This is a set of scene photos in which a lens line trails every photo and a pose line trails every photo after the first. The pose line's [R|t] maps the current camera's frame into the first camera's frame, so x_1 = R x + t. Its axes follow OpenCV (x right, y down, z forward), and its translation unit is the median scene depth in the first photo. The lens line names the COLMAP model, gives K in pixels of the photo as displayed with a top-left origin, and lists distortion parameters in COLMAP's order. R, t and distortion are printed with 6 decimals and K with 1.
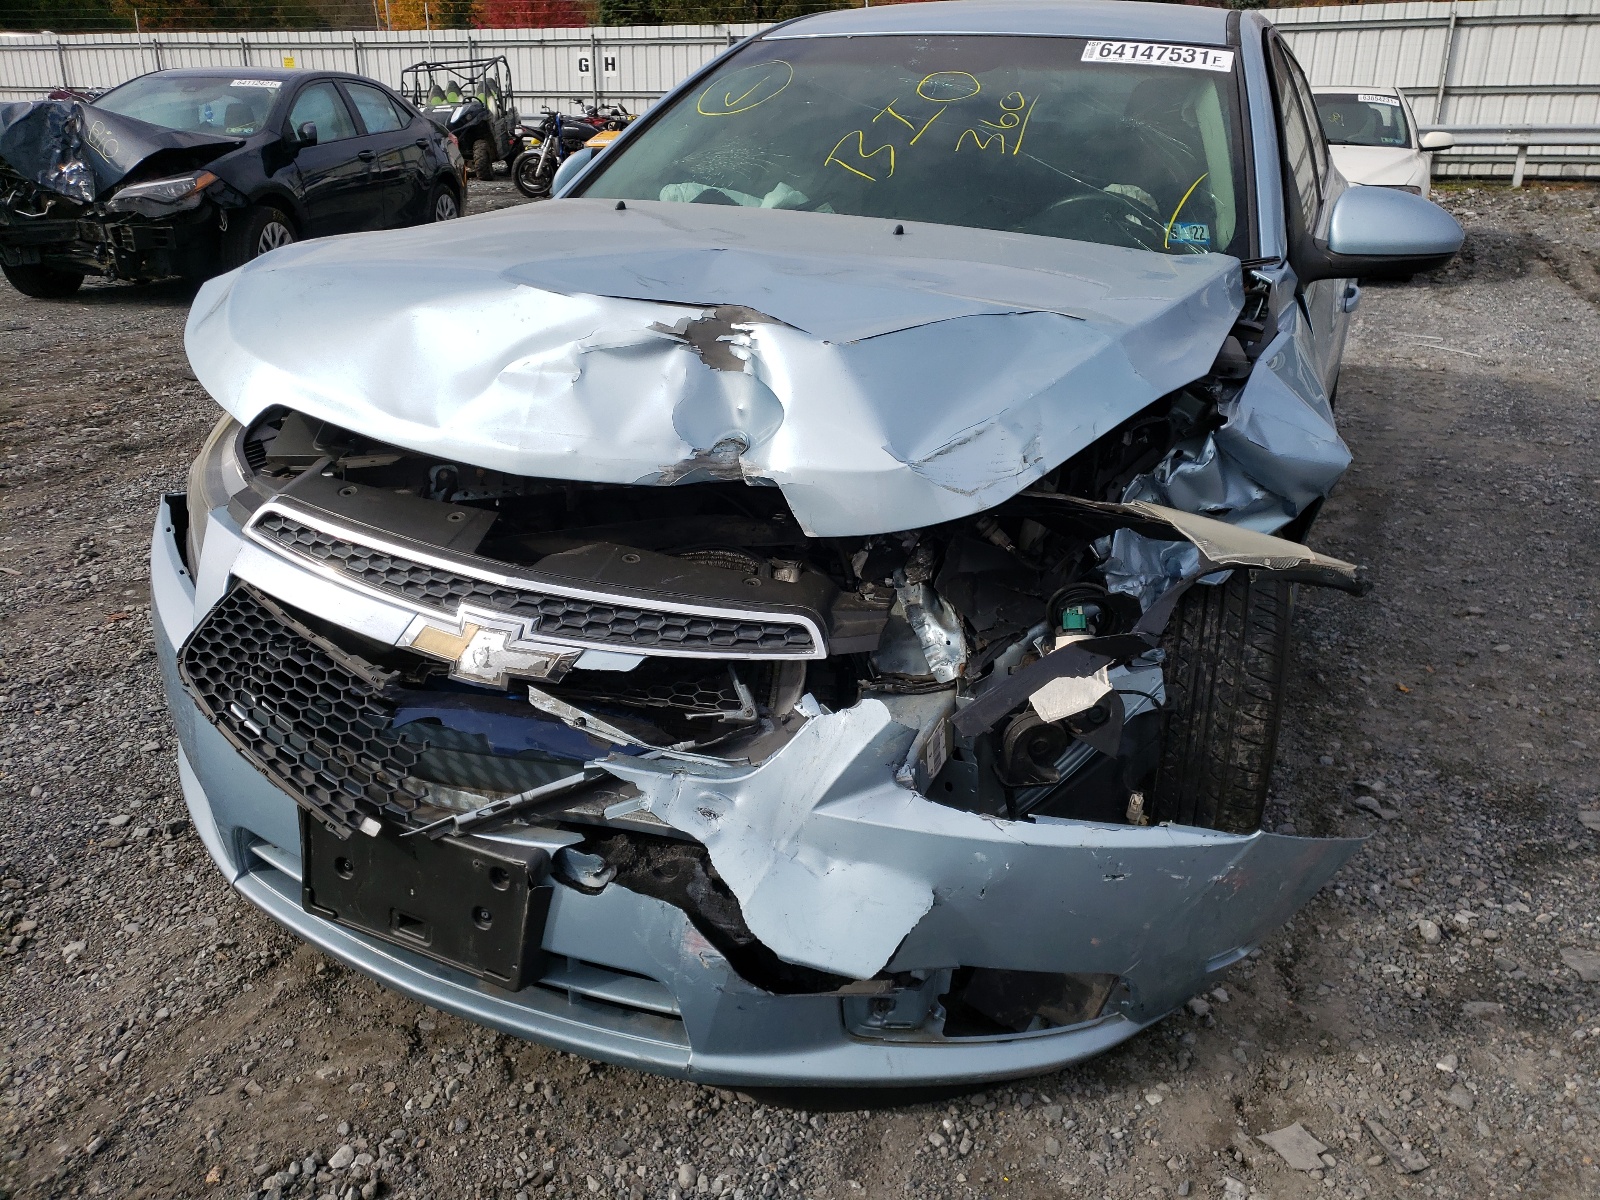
lens RADIAL K [[1190.2, 0, 806.0], [0, 1190.2, 595.1], [0, 0, 1]] dist [0.022659, 0.005299]
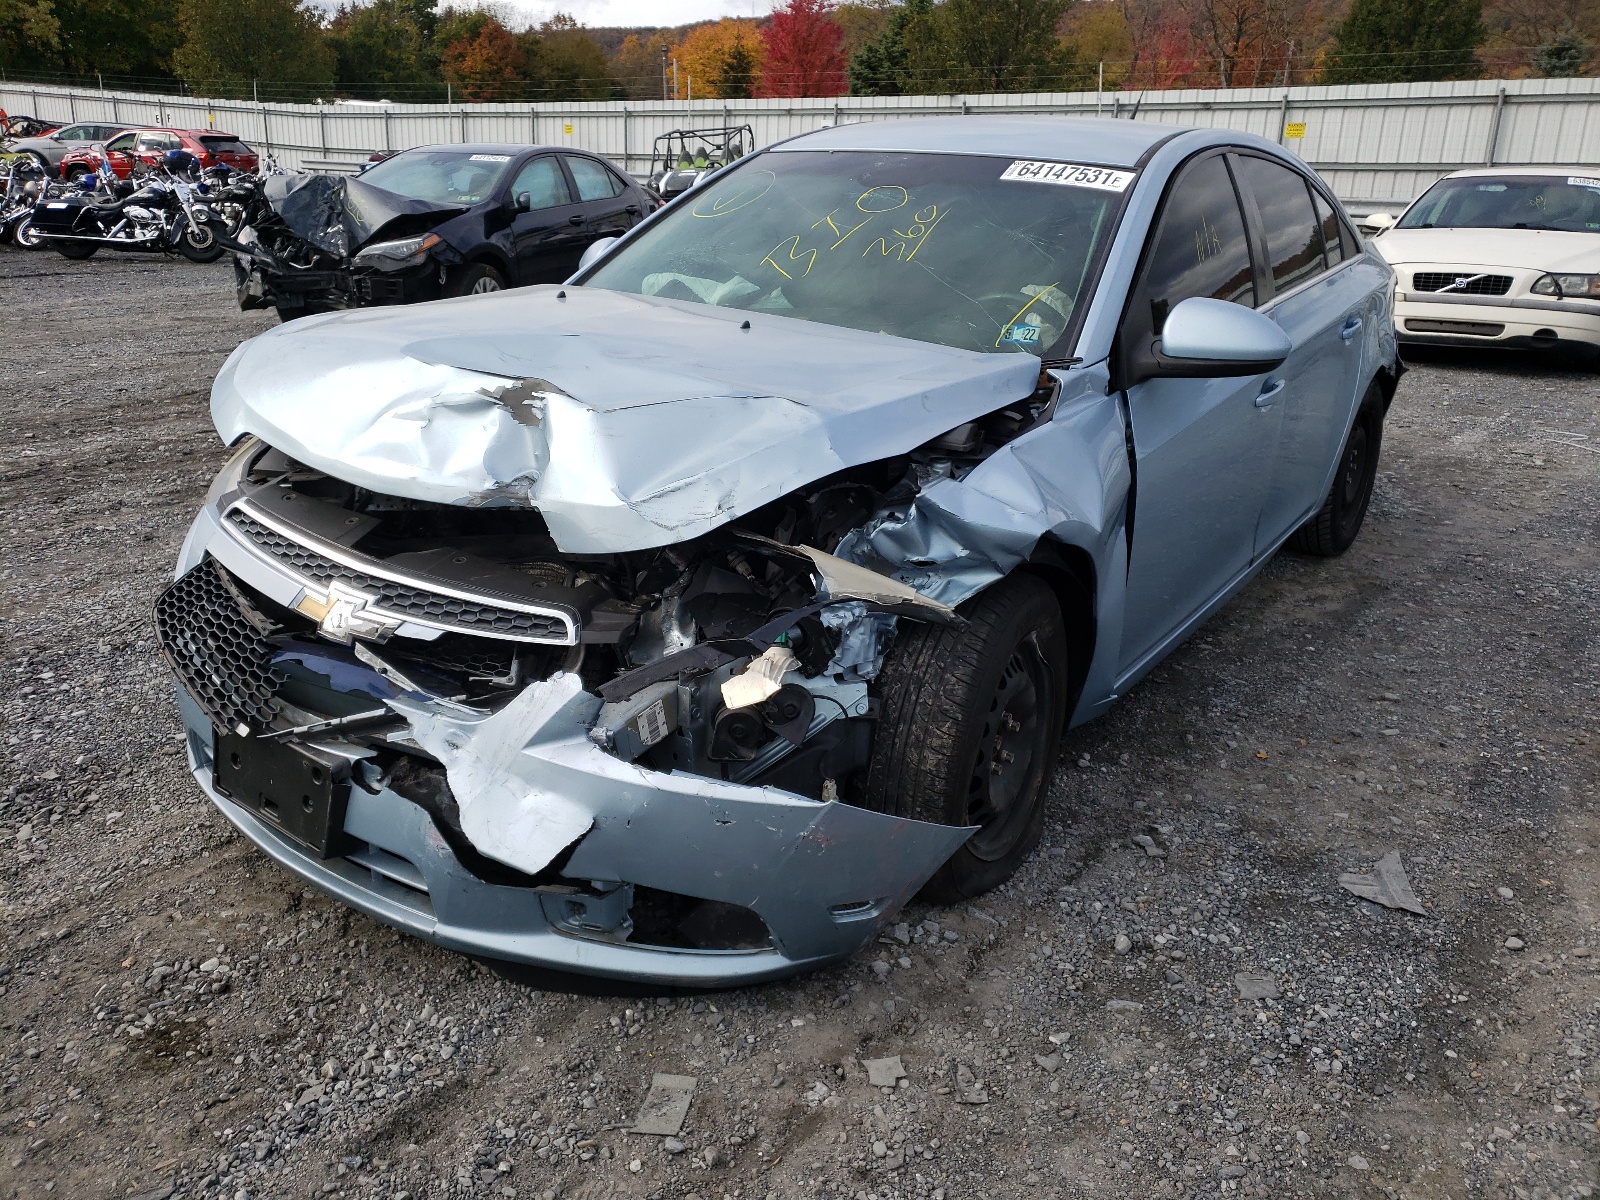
lens RADIAL K [[1190.2, 0, 789.6], [0, 1190.2, 599.6], [0, 0, 1]] dist [0.022659, 0.005299]
pose [[0.974793, 0.086728, -0.205563, 0.501166], [-0.094765, 0.995061, -0.029563, 0.018355], [0.201983, 0.048298, 0.978197, -0.245169]]
